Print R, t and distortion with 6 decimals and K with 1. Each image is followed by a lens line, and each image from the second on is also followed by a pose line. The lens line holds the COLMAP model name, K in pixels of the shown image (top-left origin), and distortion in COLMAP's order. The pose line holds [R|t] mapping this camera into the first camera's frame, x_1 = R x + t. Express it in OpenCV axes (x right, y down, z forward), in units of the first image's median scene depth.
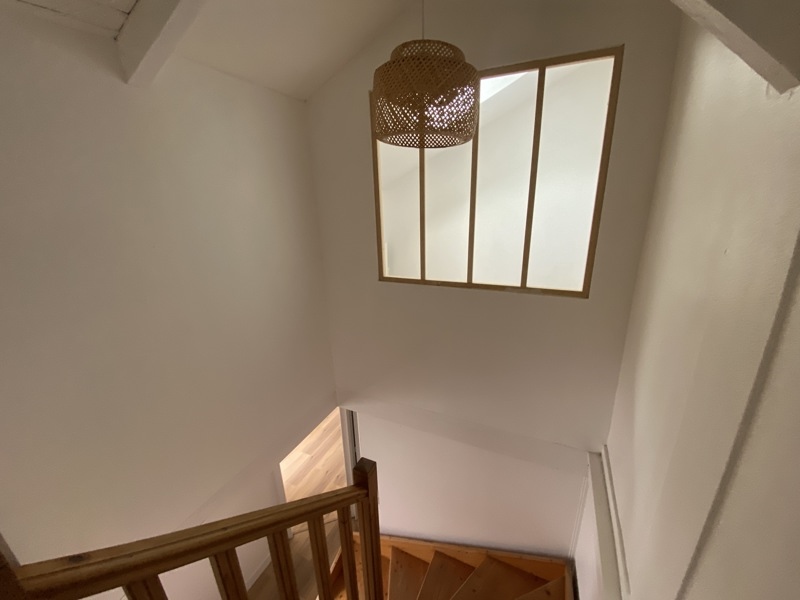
lens RADIAL K [[324.2, 0, 395.5], [0, 324.2, 298.4], [0, 0, 1]] dist [0.025921, -0.020984]
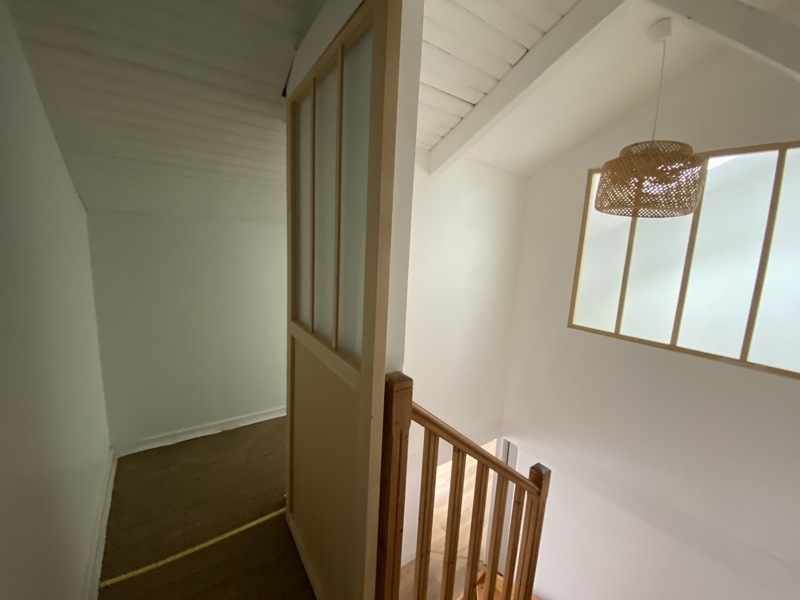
lens RADIAL K [[314.3, 0, 398.6], [0, 314.3, 291.4], [0, 0, 1]] dist [0.027883, -0.023753]
pose [[0.865877, 0.149620, -0.477358, -0.065017], [-0.232180, 0.965421, -0.118554, 0.109798], [0.443113, 0.213486, 0.870675, -0.266315]]
